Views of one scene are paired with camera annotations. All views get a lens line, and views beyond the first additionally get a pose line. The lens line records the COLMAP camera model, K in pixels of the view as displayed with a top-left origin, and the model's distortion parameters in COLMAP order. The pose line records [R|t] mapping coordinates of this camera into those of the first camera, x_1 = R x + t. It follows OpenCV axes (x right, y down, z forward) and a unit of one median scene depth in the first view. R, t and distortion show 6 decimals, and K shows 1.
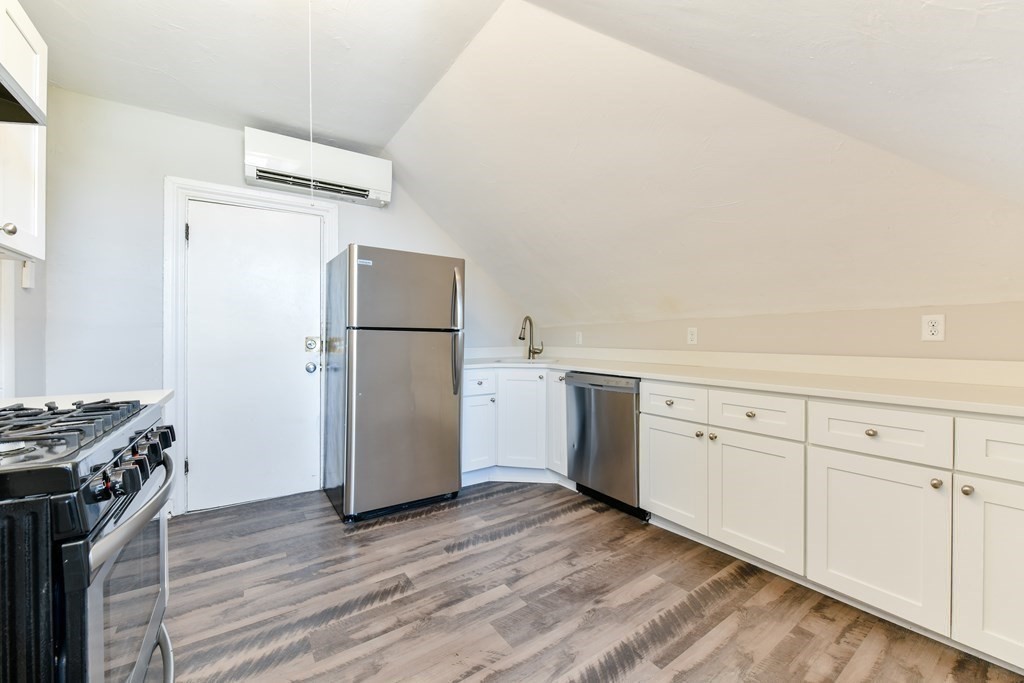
lens RADIAL K [[397.8, 0, 514.2], [0, 397.8, 337.3], [0, 0, 1]] dist [-0.003554, -0.002491]
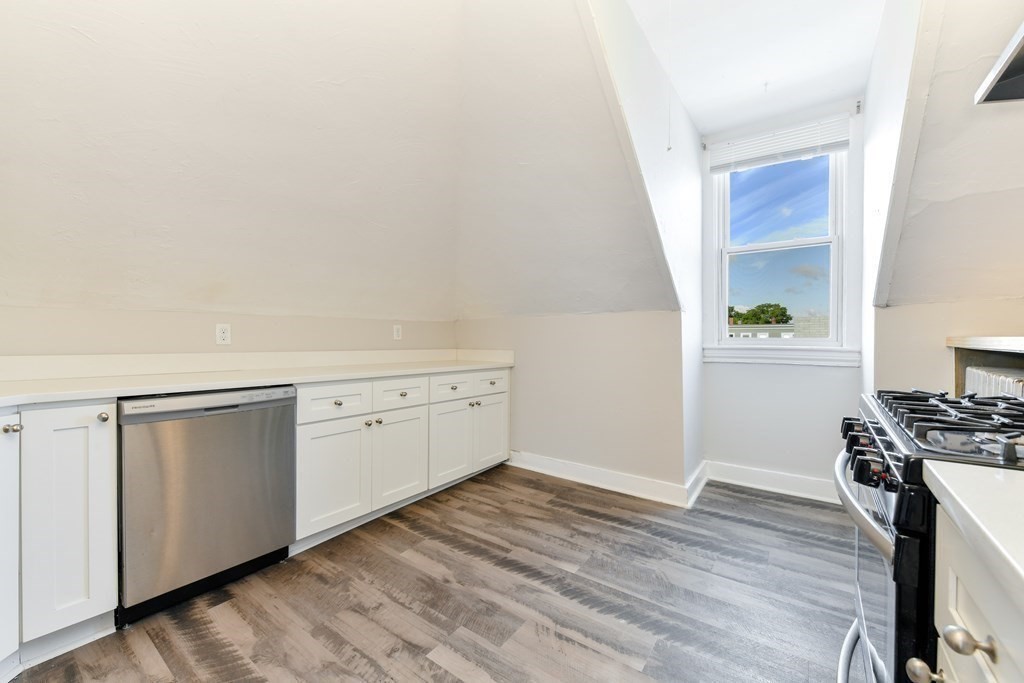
lens RADIAL K [[397.8, 0, 520.5], [0, 397.8, 343.1], [0, 0, 1]] dist [-0.003554, -0.002491]
pose [[-0.329780, 0.000219, 0.944058, -0.637282], [0.001843, 0.999998, 0.000412, 0.019115], [-0.944056, 0.001876, -0.329779, 0.859016]]
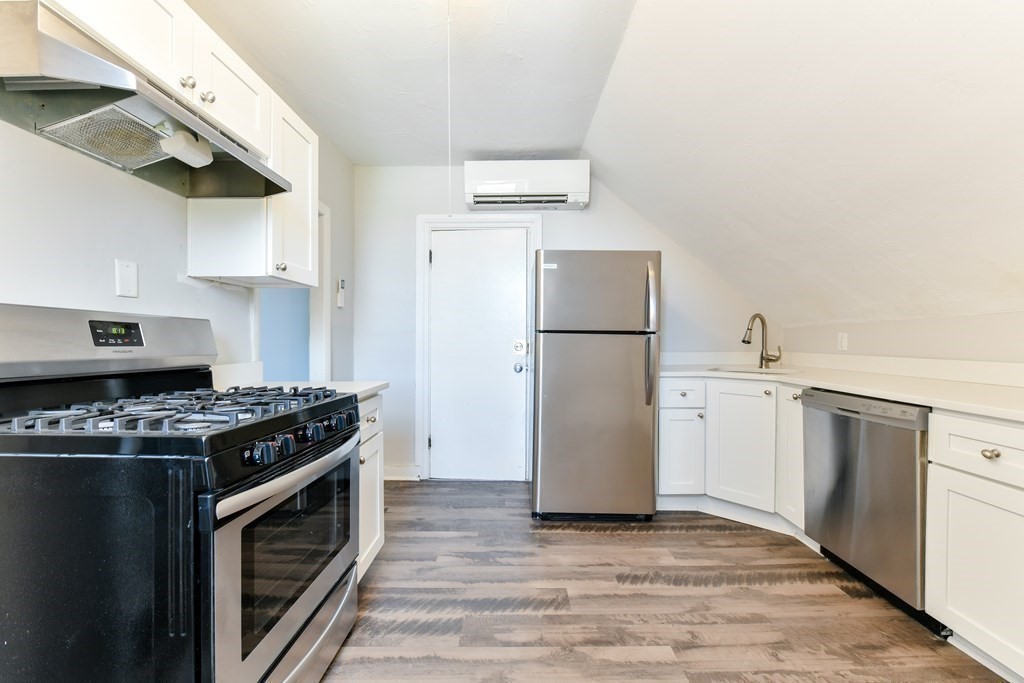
lens RADIAL K [[397.8, 0, 518.9], [0, 397.8, 341.7], [0, 0, 1]] dist [-0.003554, -0.002491]
pose [[0.825726, 0.004099, -0.564057, 0.138144], [-0.001026, 0.999983, 0.005766, -0.002960], [0.564071, -0.004182, 0.825716, 0.128782]]
